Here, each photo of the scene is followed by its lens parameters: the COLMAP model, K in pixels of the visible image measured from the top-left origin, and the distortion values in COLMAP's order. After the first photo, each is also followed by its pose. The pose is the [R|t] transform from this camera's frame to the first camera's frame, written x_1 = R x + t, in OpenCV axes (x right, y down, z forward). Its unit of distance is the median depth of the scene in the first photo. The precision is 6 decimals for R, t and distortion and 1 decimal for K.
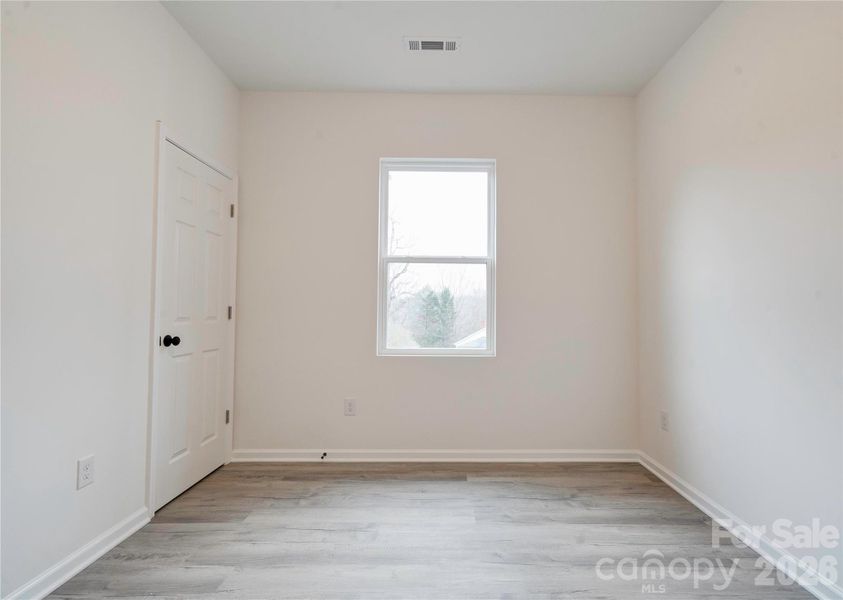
lens RADIAL K [[412.1, 0, 449.8], [0, 412.1, 298.8], [0, 0, 1]] dist [0.006853, 0.001104]
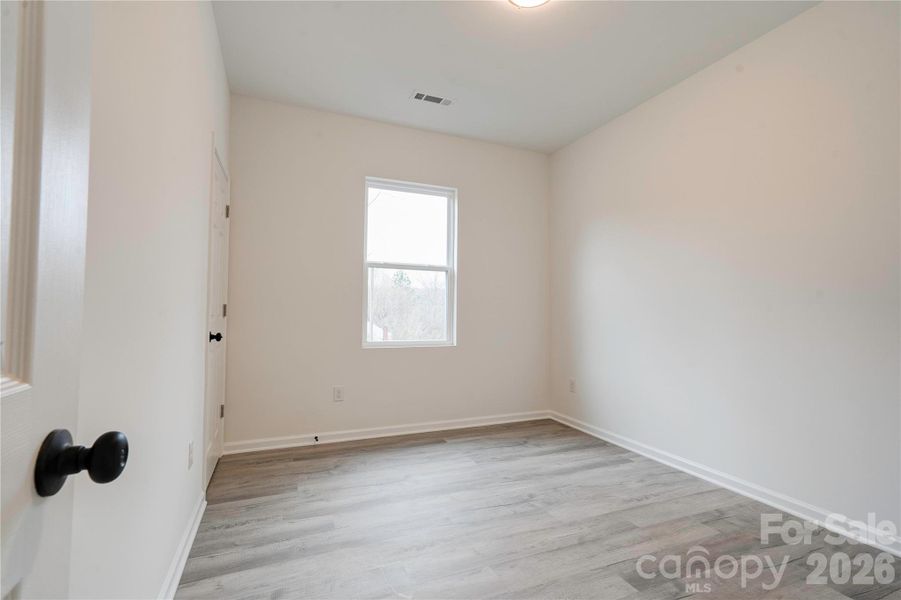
lens RADIAL K [[413.7, 0, 450.5], [0, 413.7, 300.0], [0, 0, 1]] dist [0.002322, 0.000905]
pose [[0.925535, 0.012951, 0.378440, -0.464157], [-0.016437, 0.999847, 0.005983, -0.009226], [-0.378305, -0.011758, 0.925606, -0.196368]]
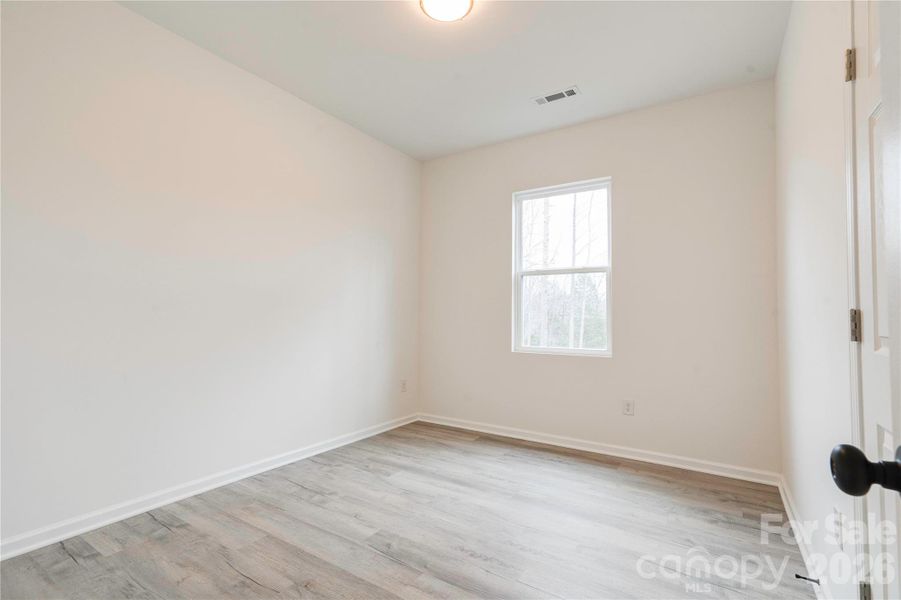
lens RADIAL K [[413.7, 0, 450.5], [0, 413.7, 300.0], [0, 0, 1]] dist [0.002322, 0.000905]
pose [[0.829446, -0.020176, -0.558223, 0.445614], [0.012504, 0.999768, -0.017555, 0.000930], [0.558447, 0.007581, 0.829506, -0.165234]]
